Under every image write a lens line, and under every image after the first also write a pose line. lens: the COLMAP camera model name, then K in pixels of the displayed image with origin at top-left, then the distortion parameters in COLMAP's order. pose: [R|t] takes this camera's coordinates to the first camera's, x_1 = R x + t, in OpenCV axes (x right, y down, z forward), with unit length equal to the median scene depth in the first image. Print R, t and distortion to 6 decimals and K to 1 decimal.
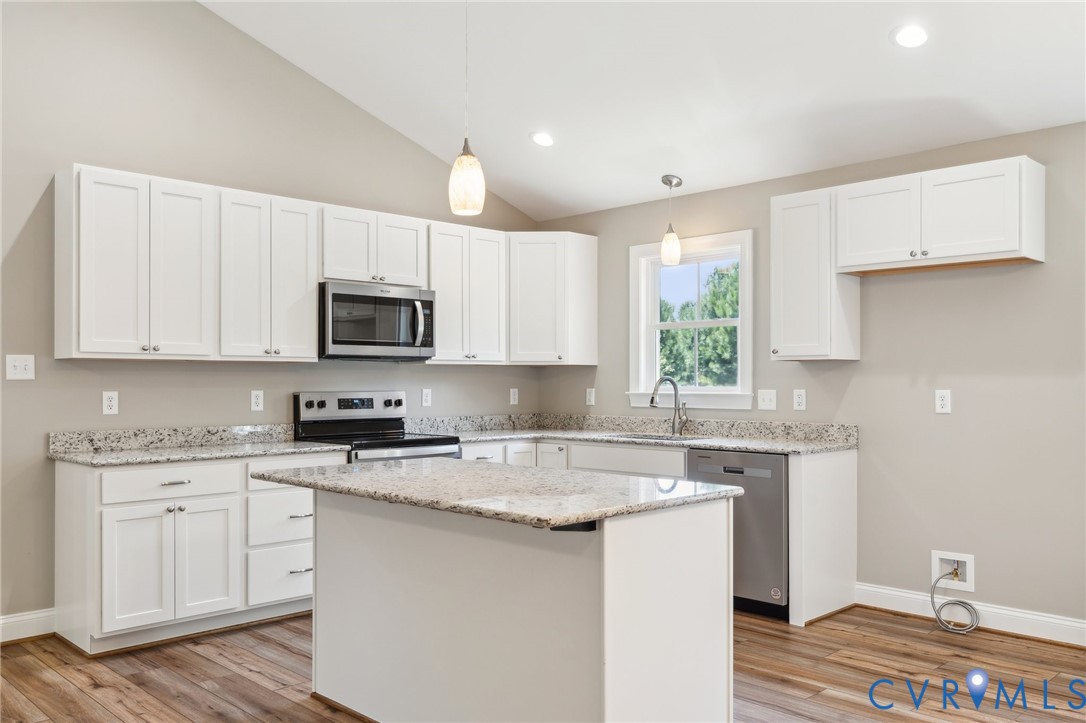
lens RADIAL K [[874.3, 0, 533.1], [0, 874.3, 380.7], [0, 0, 1]] dist [0.002294, -0.000138]
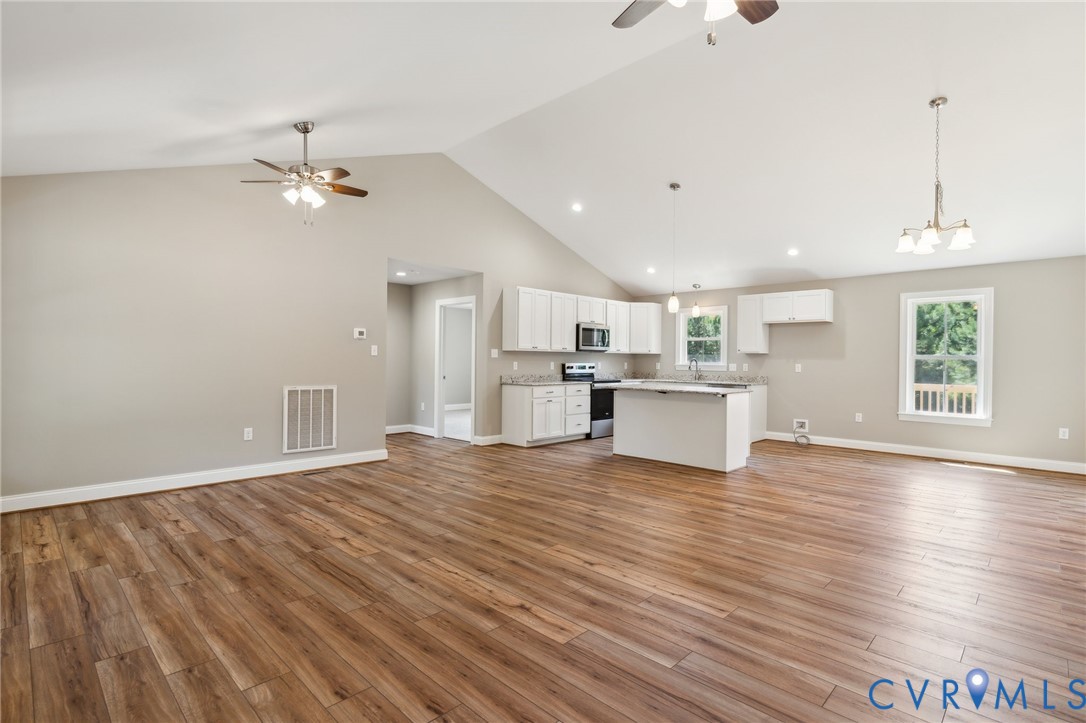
lens RADIAL K [[521.6, 0, 538.5], [0, 521.6, 362.5], [0, 0, 1]] dist [-0.001598, 0.000692]
pose [[0.999720, 0.010519, 0.021185, -0.395588], [-0.010635, 0.999929, 0.005371, 0.003923], [-0.021127, -0.005595, 0.999761, -0.657210]]
